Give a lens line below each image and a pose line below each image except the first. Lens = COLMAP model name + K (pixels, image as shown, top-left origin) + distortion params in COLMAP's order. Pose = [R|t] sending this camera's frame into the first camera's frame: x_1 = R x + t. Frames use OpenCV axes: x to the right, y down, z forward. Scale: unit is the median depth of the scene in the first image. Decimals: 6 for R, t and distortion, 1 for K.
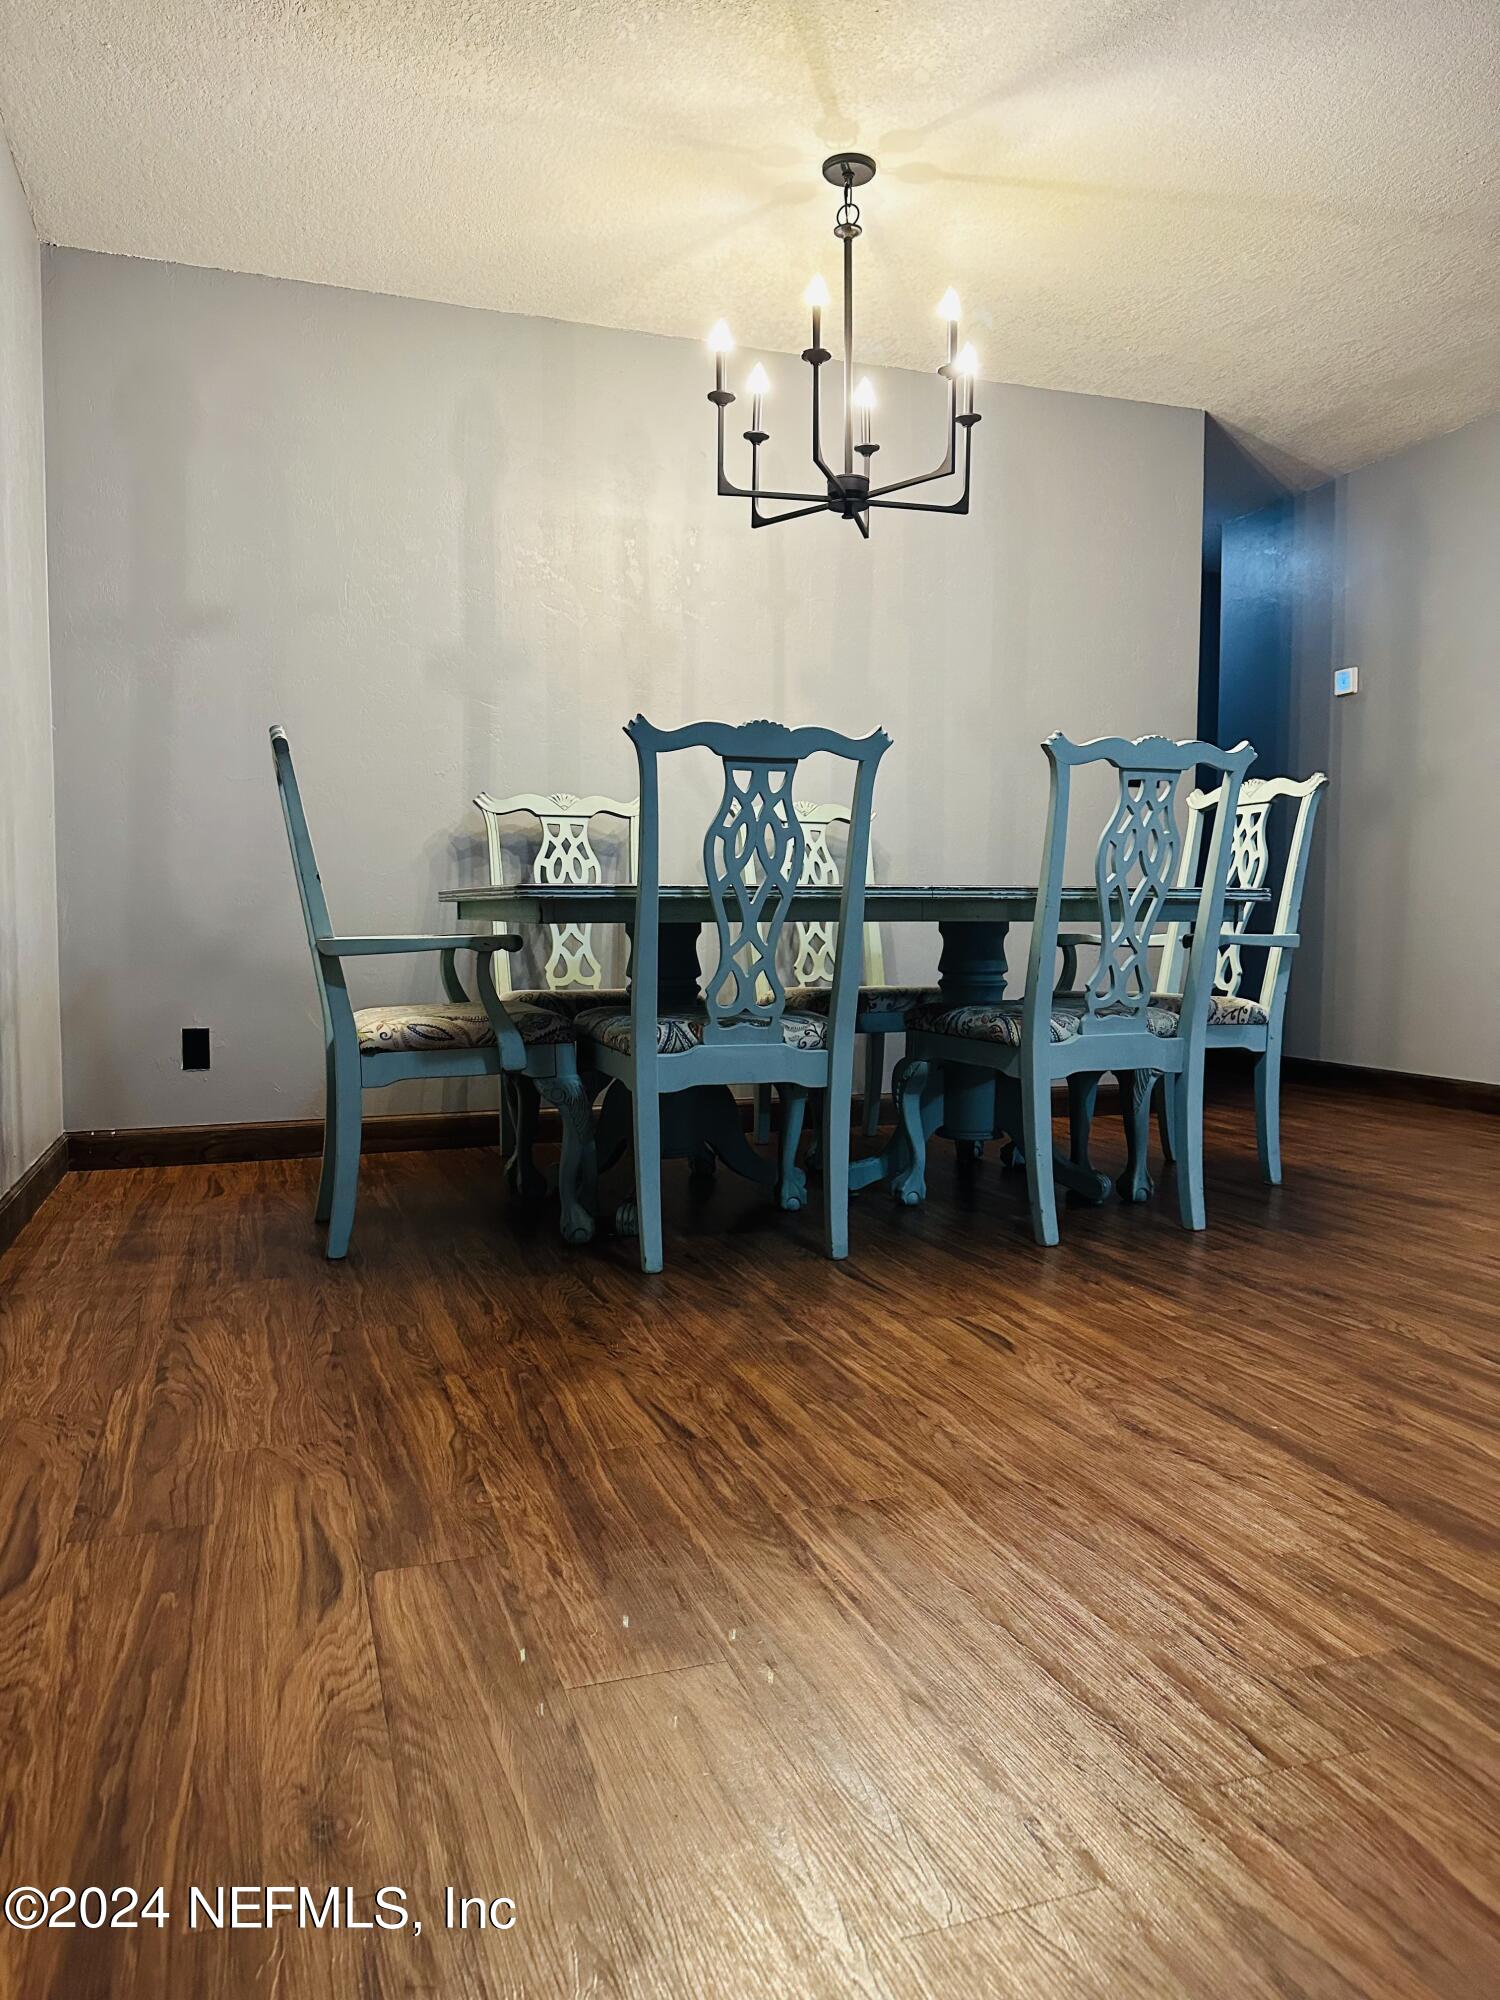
lens RADIAL K [[1396.7, 0, 750.0], [0, 1396.7, 1000.0], [0, 0, 1]] dist [0.140324, -0.207969]
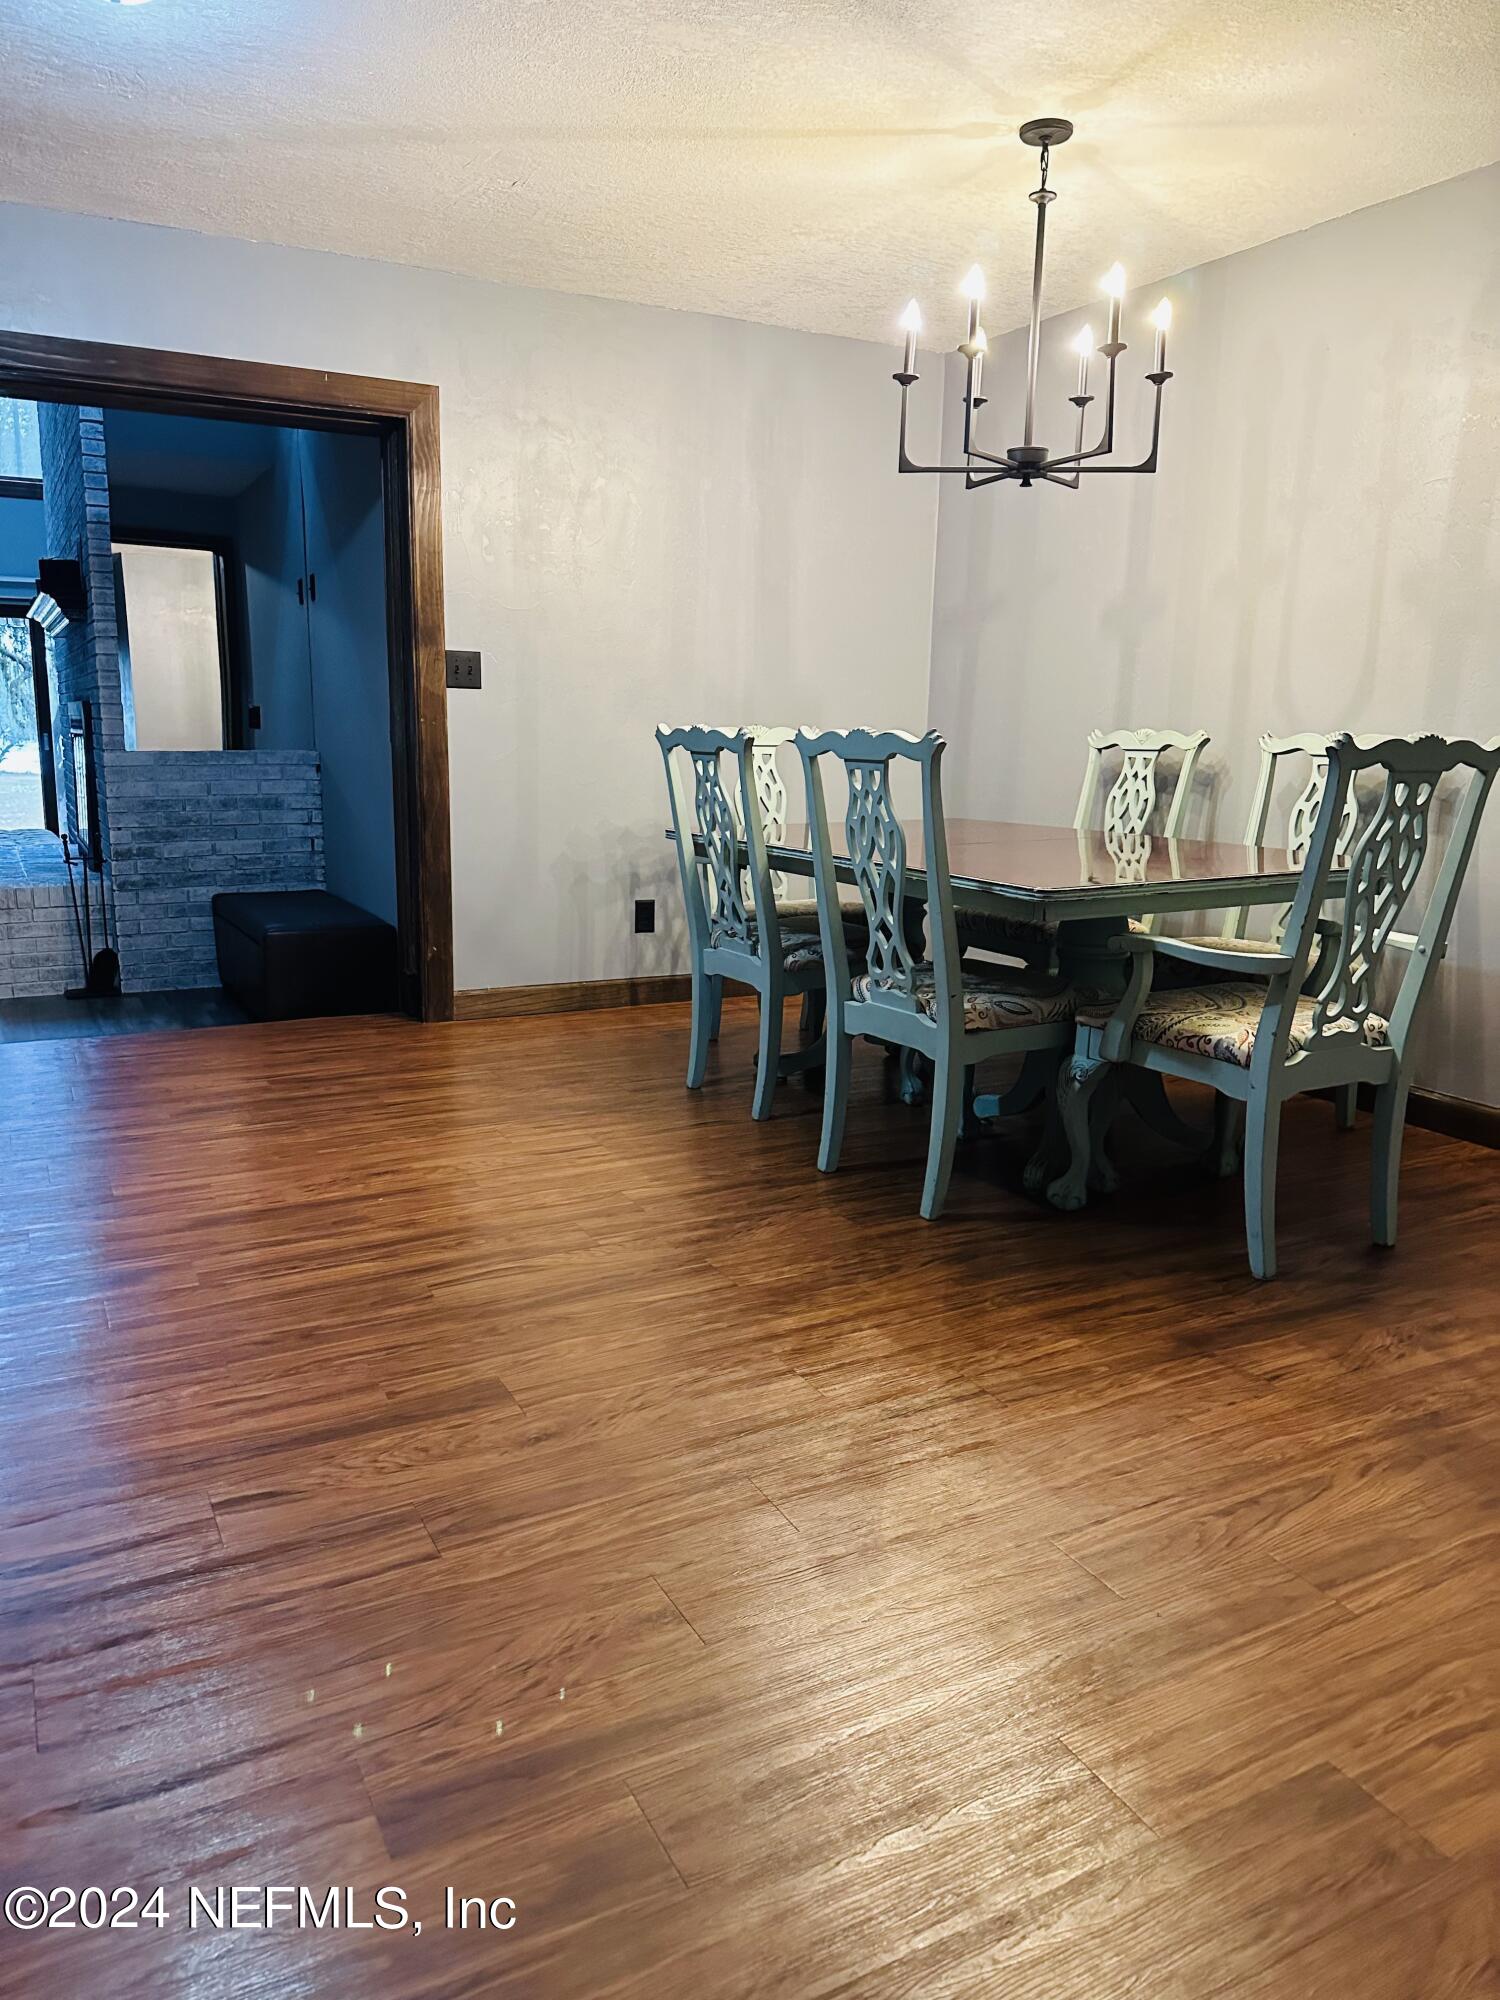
lens RADIAL K [[1396.7, 0, 750.0], [0, 1396.7, 1000.0], [0, 0, 1]] dist [0.140324, -0.207969]
pose [[0.146493, 0.193149, -0.970172, 1.544693], [-0.064332, 0.980536, 0.185499, -0.207591], [0.987118, 0.035238, 0.156067, 0.892100]]
